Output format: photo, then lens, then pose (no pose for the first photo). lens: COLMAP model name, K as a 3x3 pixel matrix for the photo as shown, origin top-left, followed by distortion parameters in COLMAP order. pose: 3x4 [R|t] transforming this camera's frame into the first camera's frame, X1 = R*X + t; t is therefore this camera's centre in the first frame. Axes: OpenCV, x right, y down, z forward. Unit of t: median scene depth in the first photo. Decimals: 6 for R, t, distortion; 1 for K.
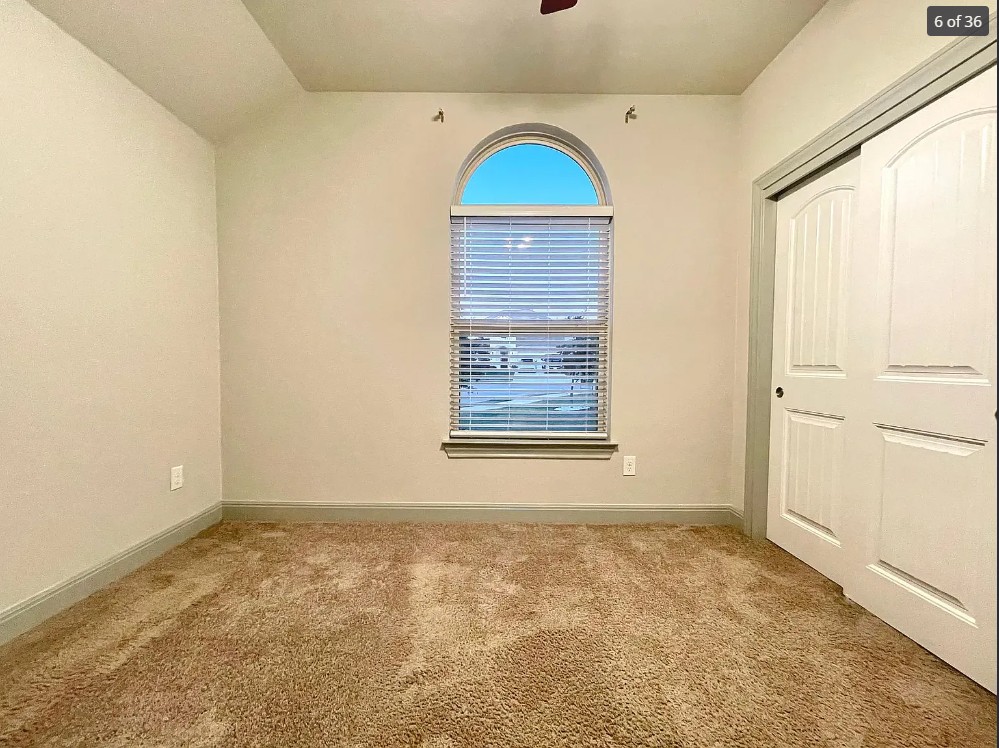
lens RADIAL K [[411.9, 0, 491.4], [0, 411.9, 374.6], [0, 0, 1]] dist [-0.000403, -0.000448]
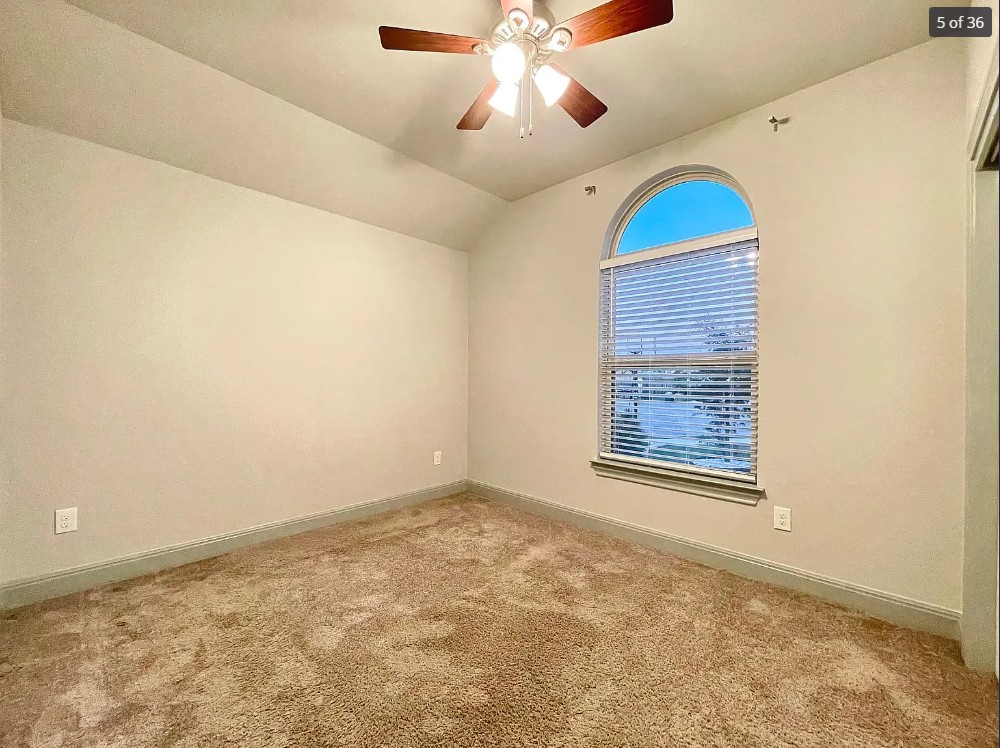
lens RADIAL K [[412.3, 0, 491.9], [0, 412.3, 374.7], [0, 0, 1]] dist [-0.000403, -0.000448]
pose [[0.711916, -0.006194, -0.702237, 0.580929], [-0.023254, 0.999205, -0.032388, -0.042871], [0.701880, 0.039387, 0.711206, -0.058388]]
